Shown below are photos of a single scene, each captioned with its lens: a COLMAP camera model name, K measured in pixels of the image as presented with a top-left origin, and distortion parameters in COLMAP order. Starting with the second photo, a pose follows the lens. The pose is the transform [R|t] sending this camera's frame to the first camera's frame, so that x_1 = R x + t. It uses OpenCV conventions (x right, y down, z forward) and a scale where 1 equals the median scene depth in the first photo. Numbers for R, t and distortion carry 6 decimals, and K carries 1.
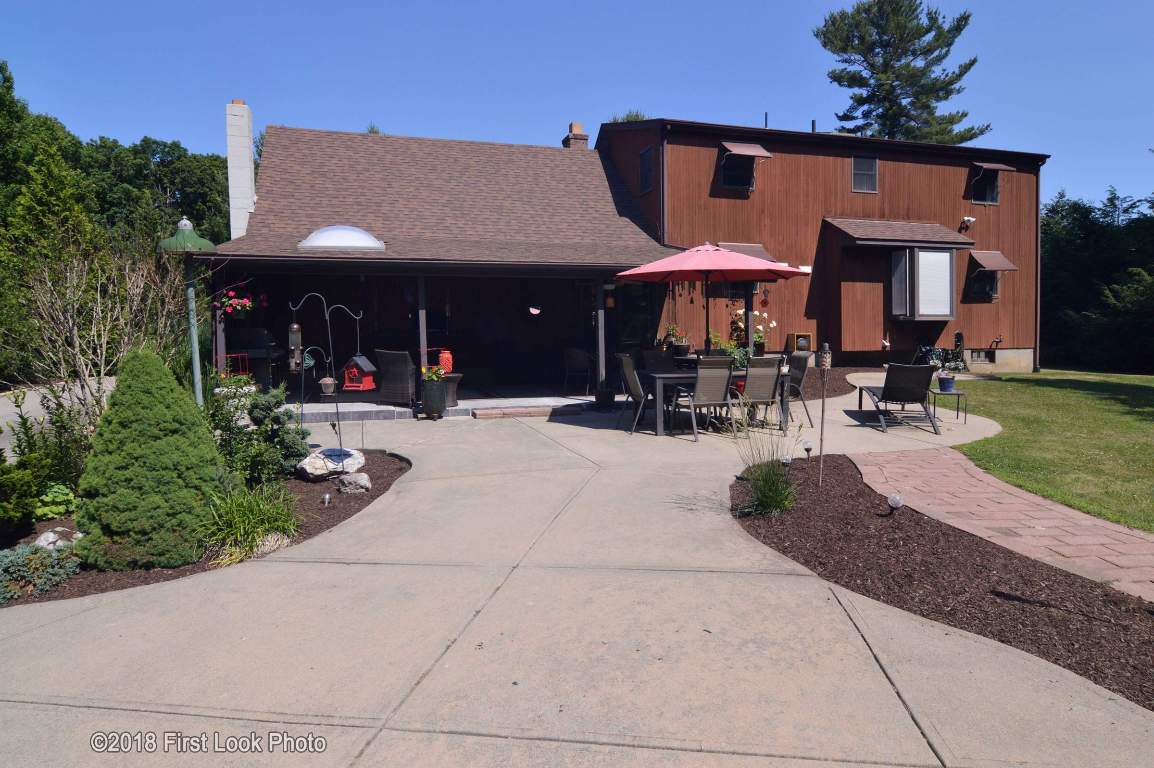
lens RADIAL K [[661.1, 0, 577.8], [0, 661.1, 363.4], [0, 0, 1]] dist [-0.009972, -0.002787]
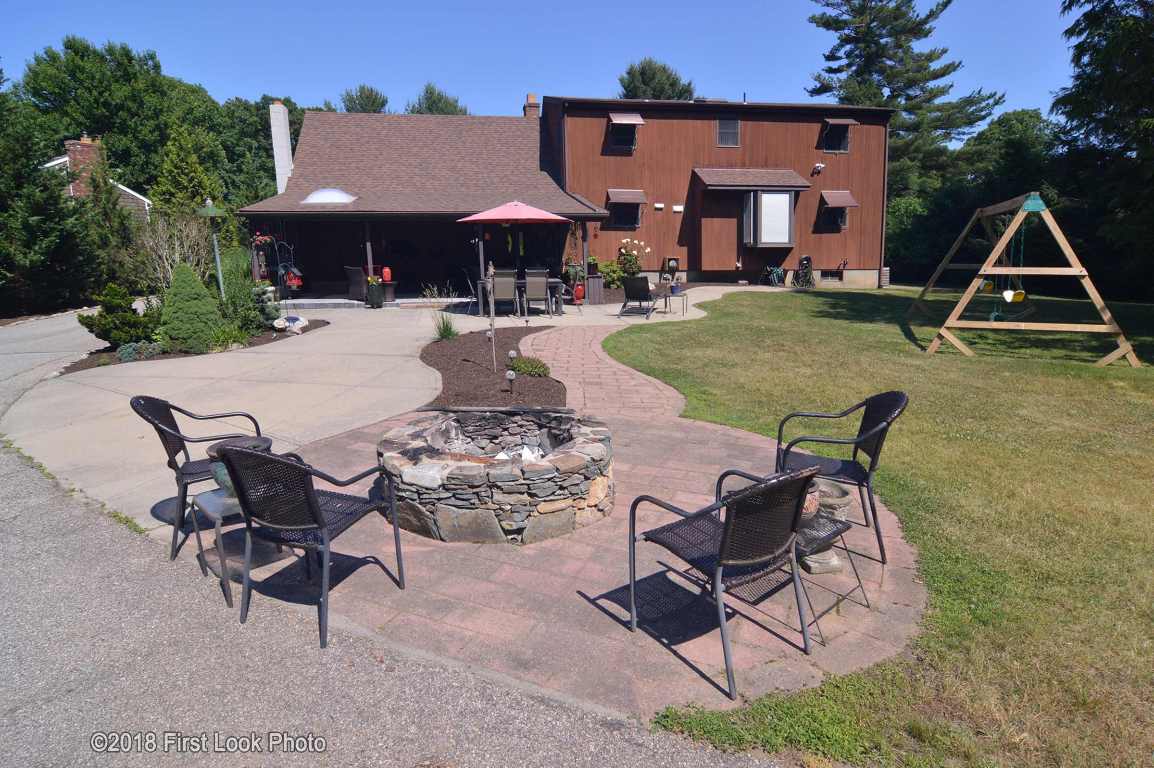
lens RADIAL K [[633.2, 0, 583.7], [0, 633.2, 379.6], [0, 0, 1]] dist [-0.005120, -0.018612]
pose [[0.985917, 0.032730, -0.164001, 0.380125], [-0.008730, 0.989396, 0.144979, 0.016944], [0.167007, -0.141505, 0.975748, -0.337533]]
